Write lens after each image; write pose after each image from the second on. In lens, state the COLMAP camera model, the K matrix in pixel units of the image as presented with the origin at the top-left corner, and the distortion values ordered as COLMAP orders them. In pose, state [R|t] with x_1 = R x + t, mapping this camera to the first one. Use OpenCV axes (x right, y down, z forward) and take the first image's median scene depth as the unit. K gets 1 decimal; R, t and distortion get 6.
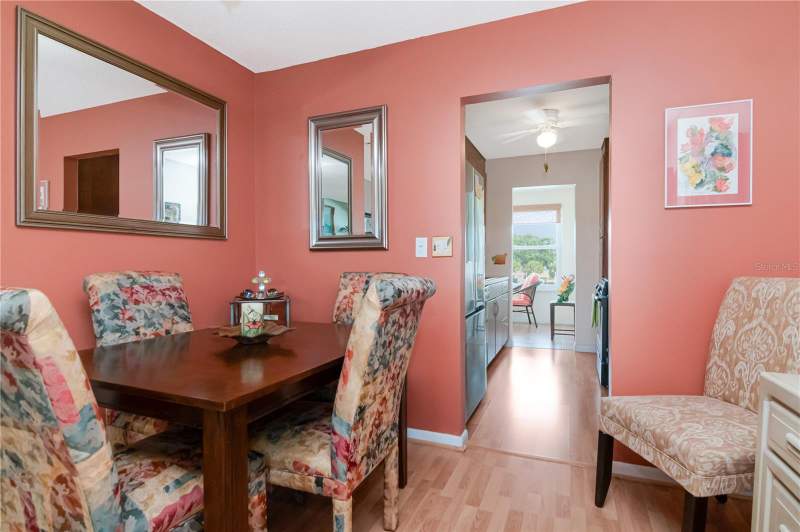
lens RADIAL K [[406.9, 0, 401.1], [0, 406.9, 255.3], [0, 0, 1]] dist [-0.003705, -0.000077]
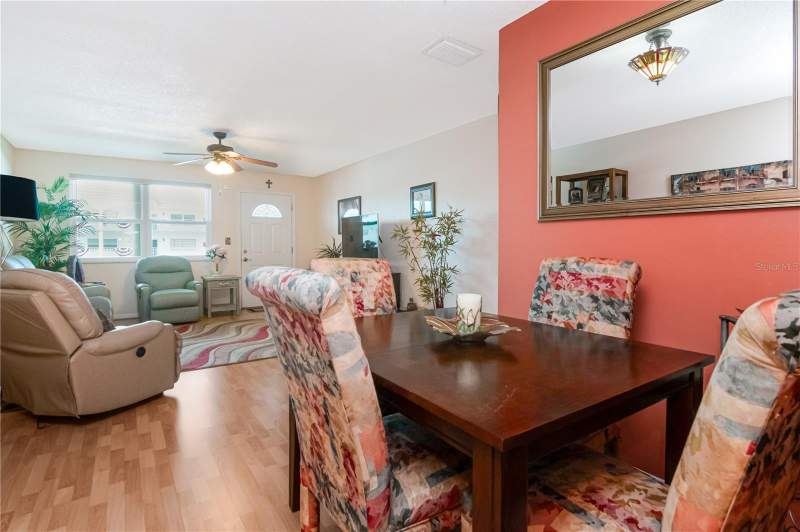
lens RADIAL K [[406.9, 0, 401.1], [0, 406.9, 255.3], [0, 0, 1]] dist [-0.003705, -0.000077]
pose [[-0.535837, 0.015449, -0.844180, 0.401017], [0.012859, 0.999866, 0.010137, 0.019323], [0.844223, -0.005424, -0.535964, 1.172065]]
